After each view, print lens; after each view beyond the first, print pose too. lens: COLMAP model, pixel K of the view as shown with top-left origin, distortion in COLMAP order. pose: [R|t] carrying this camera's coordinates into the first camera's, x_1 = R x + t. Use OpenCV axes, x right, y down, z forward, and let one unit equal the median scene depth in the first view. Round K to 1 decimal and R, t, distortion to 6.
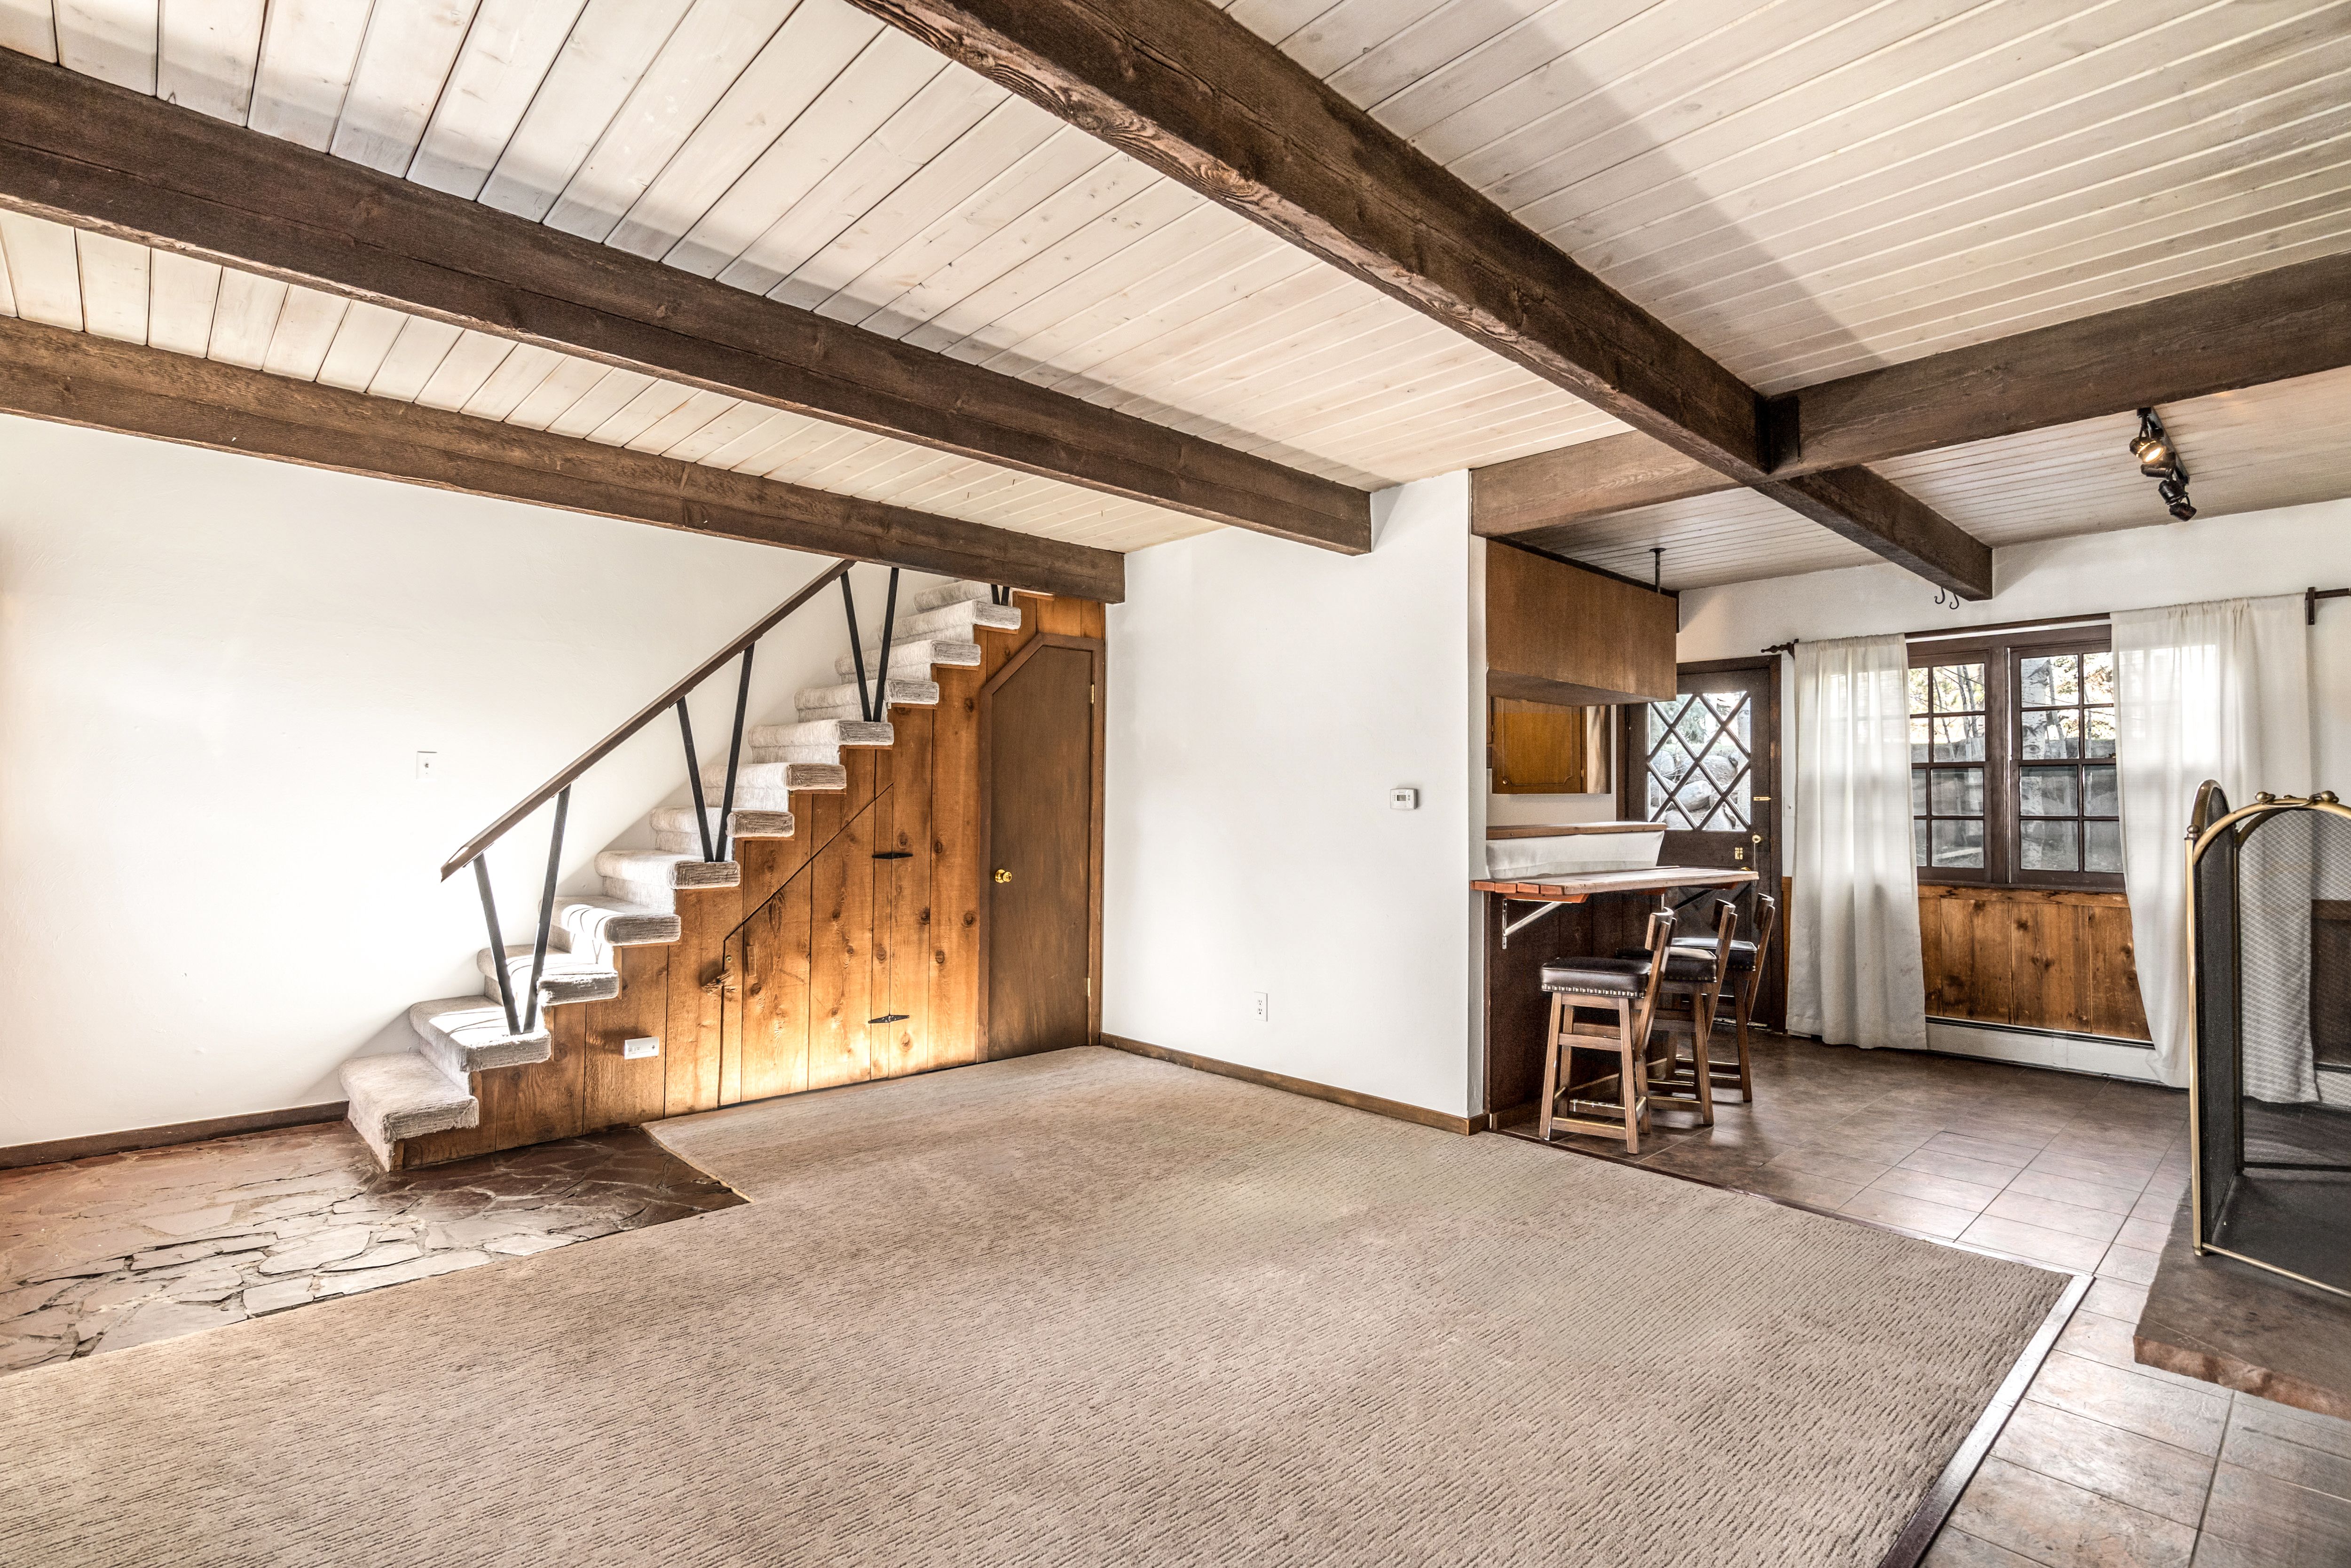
lens RADIAL K [[1144.3, 0, 1155.7], [0, 1144.3, 769.1], [0, 0, 1]] dist [0.000484, 0.000055]
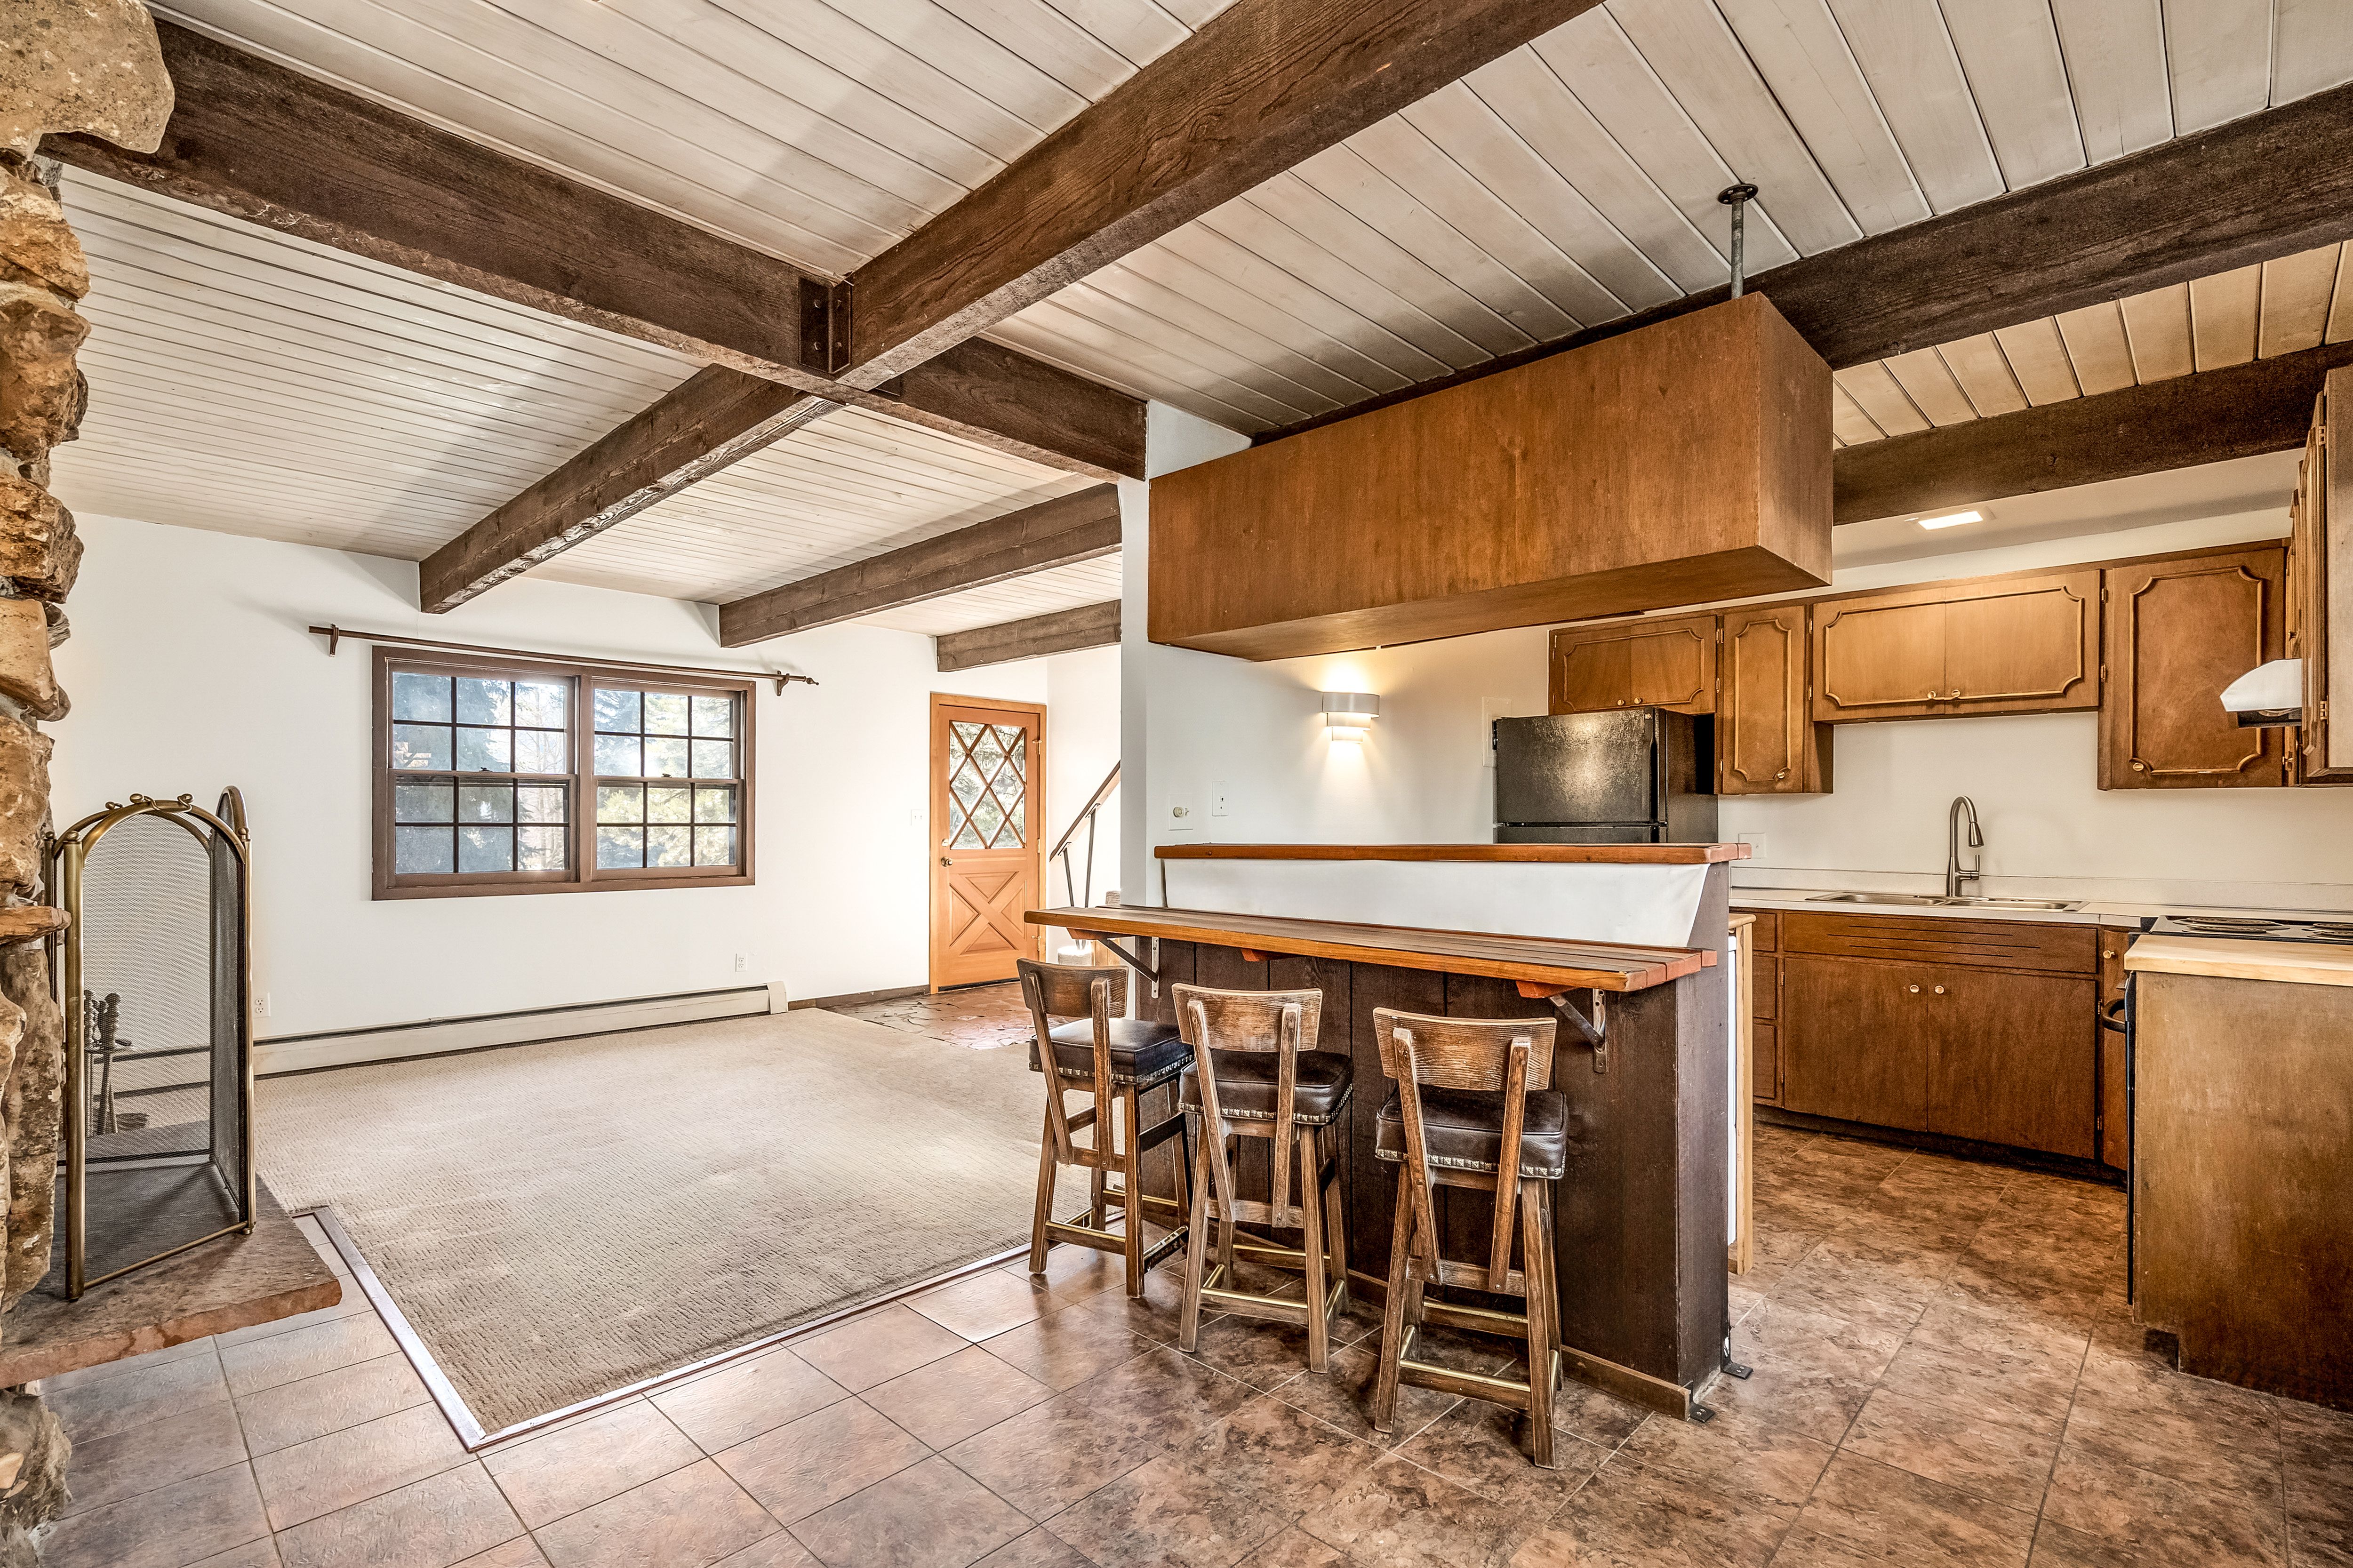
lens RADIAL K [[1050.8, 0, 1145.9], [0, 1050.8, 819.7], [0, 0, 1]] dist [0.002920, 0.002538]
pose [[0.046077, -0.007054, -0.998913, 0.963235], [0.033788, 0.999414, -0.005499, 0.037368], [0.998366, -0.033498, 0.046288, 0.904378]]
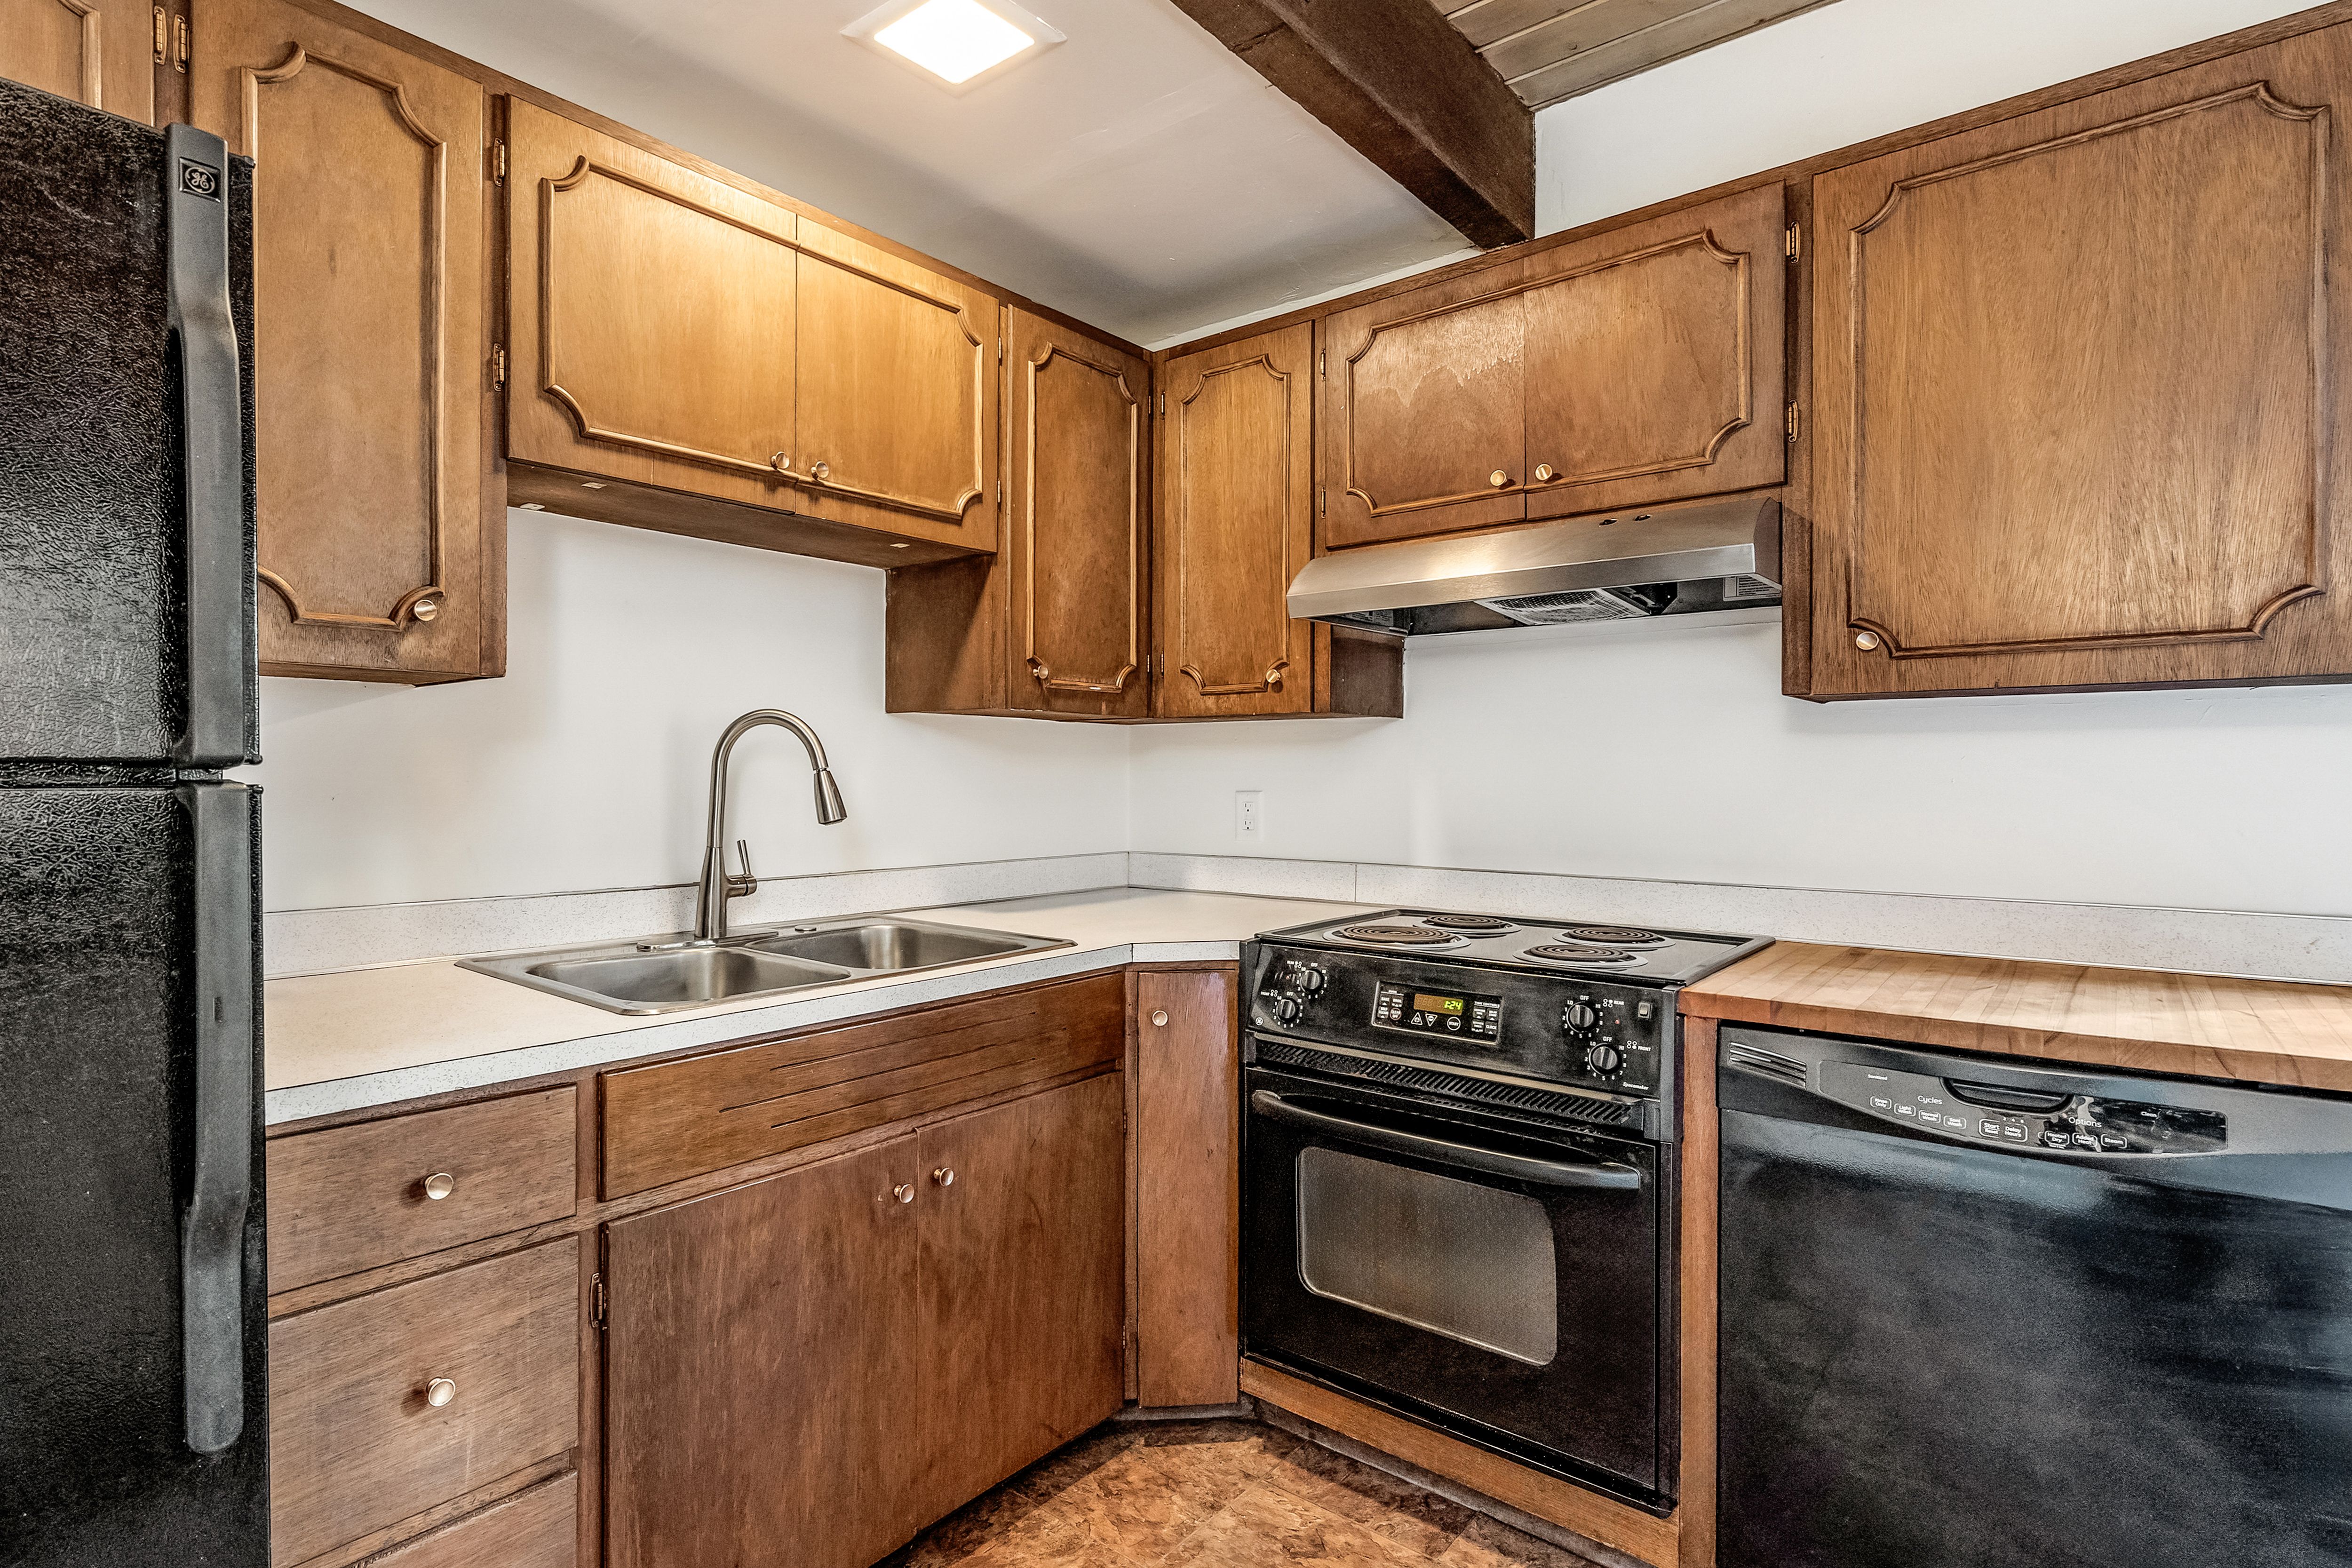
lens RADIAL K [[1153.4, 0, 1020.8], [0, 1153.4, 795.6], [0, 0, 1]] dist [0.002258, 0.001785]
pose [[0.994899, -0.007170, 0.100624, 0.205117], [0.002023, 0.998689, 0.051156, 0.045259], [-0.100858, -0.050692, 0.993609, 1.176197]]
